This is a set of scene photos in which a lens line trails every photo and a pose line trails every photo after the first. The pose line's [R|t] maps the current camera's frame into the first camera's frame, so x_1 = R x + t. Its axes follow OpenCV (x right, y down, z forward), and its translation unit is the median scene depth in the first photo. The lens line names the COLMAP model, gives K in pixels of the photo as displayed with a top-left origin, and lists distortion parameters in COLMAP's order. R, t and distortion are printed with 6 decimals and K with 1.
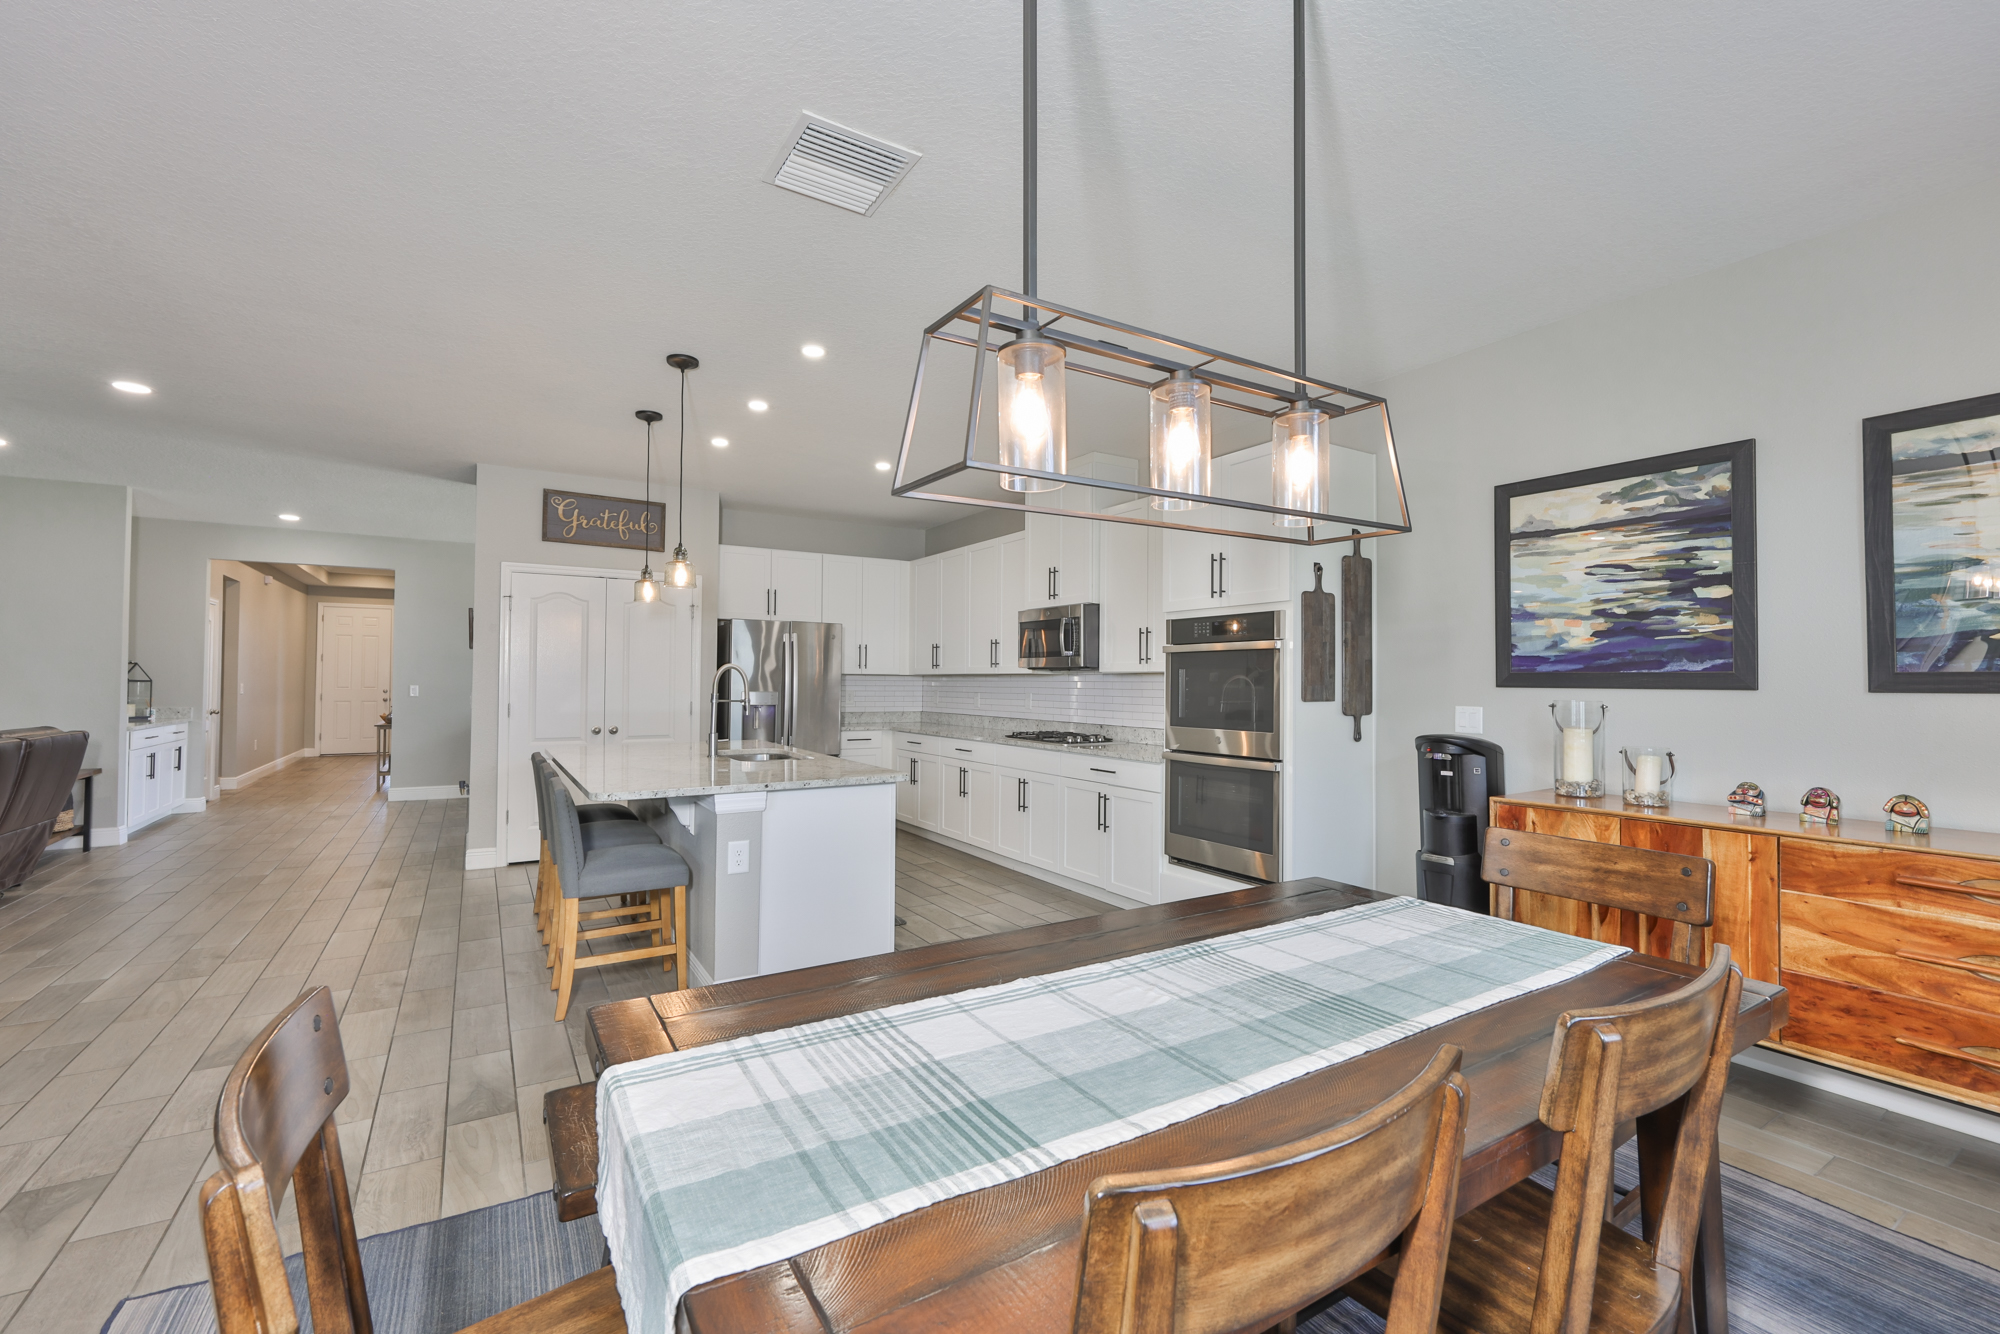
lens RADIAL K [[842.0, 0, 995.1], [0, 842.0, 662.6], [0, 0, 1]] dist [-0.002754, -0.000249]
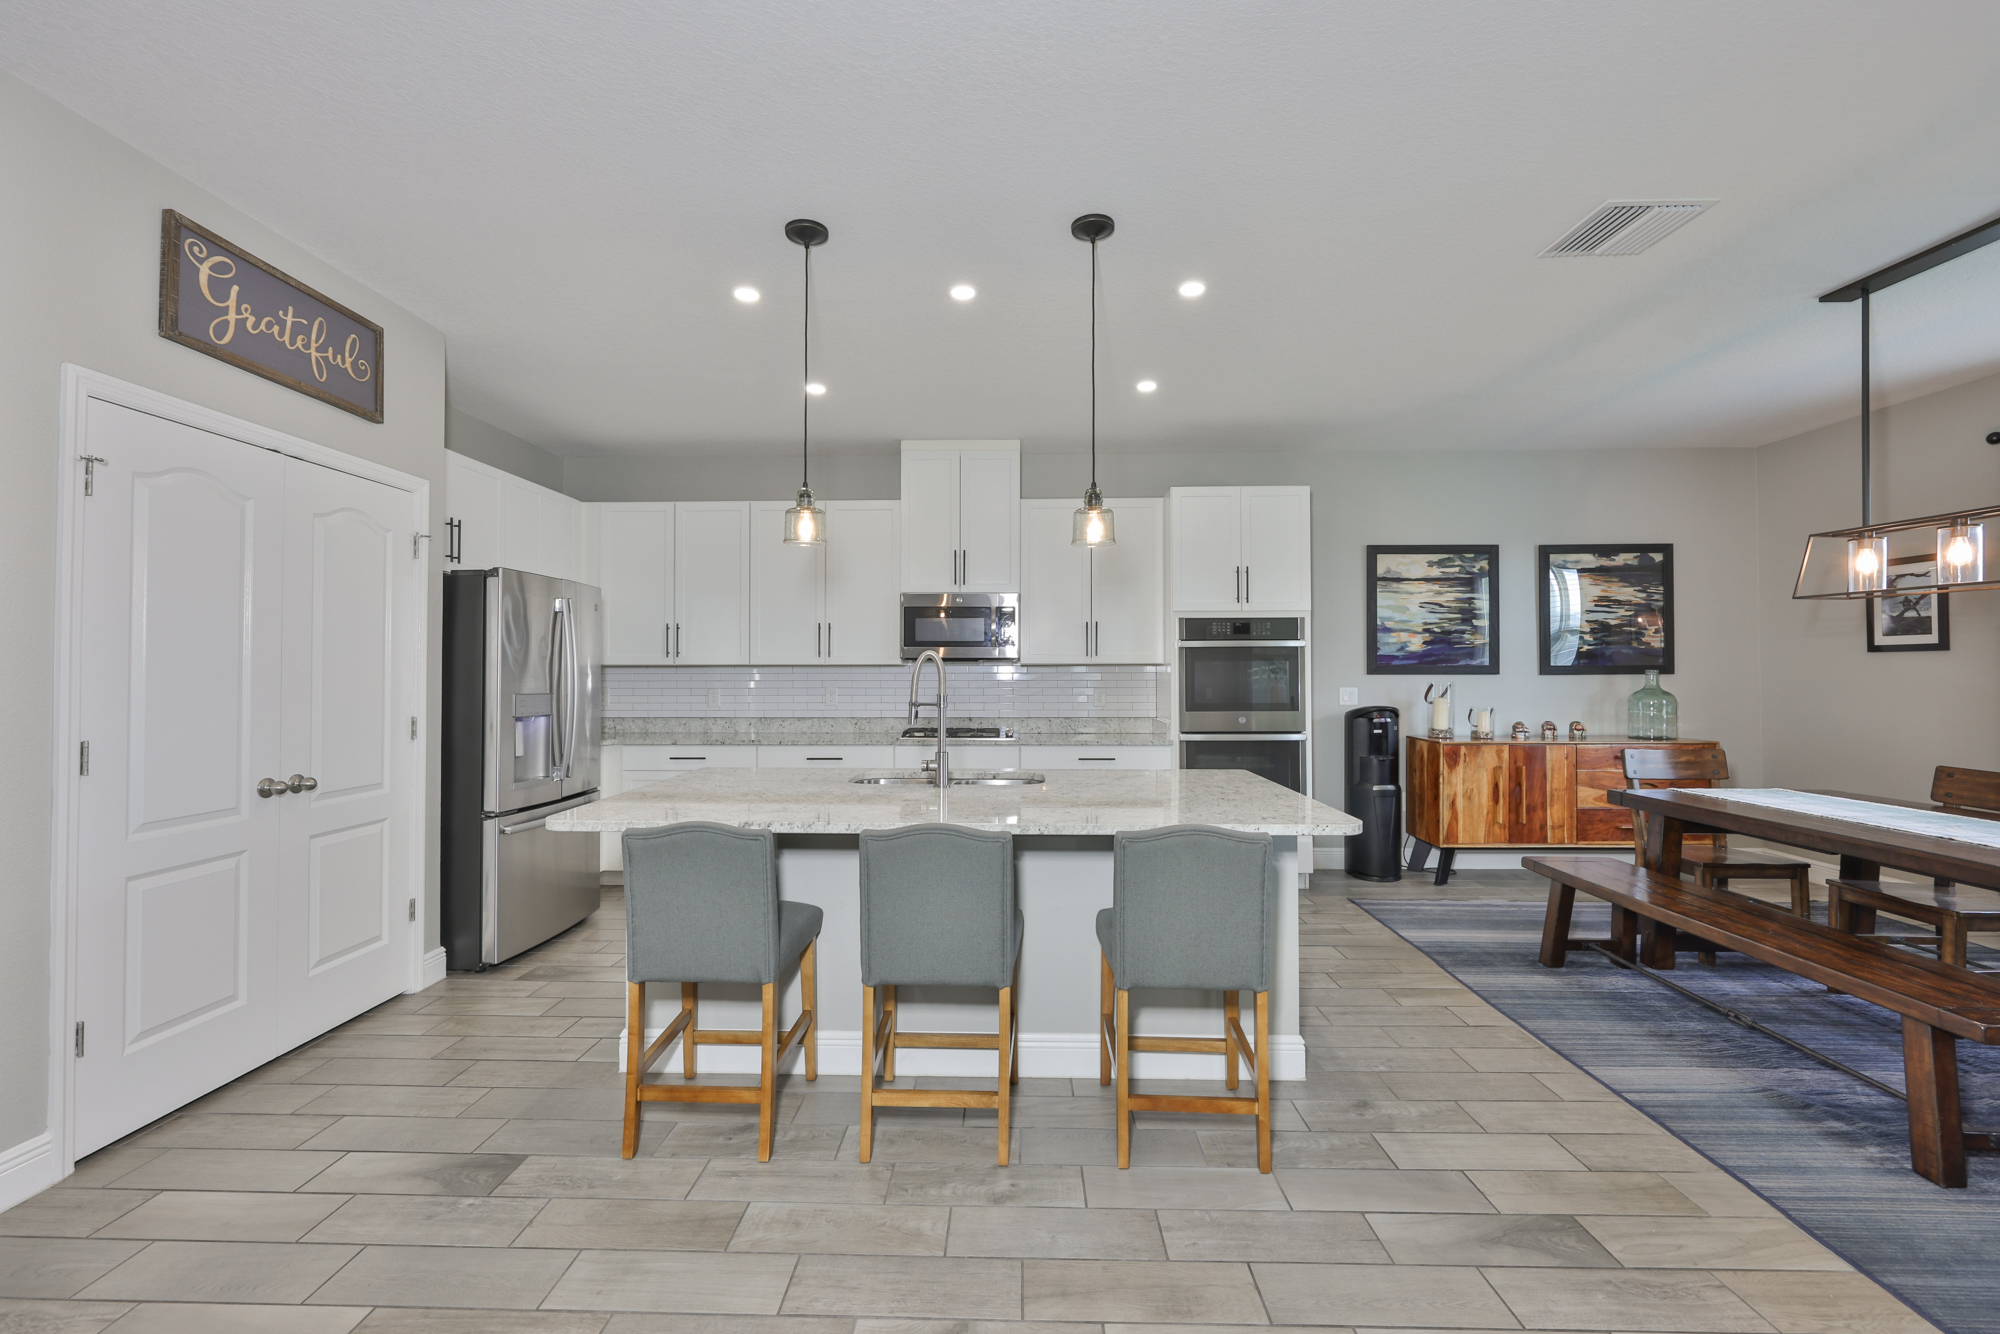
lens RADIAL K [[842.0, 0, 995.1], [0, 842.0, 662.6], [0, 0, 1]] dist [-0.002754, -0.000249]
pose [[0.546725, 0.003577, 0.837305, -0.856160], [-0.013939, 0.999891, 0.004829, 0.007300], [-0.837196, -0.014311, 0.546715, 0.573892]]
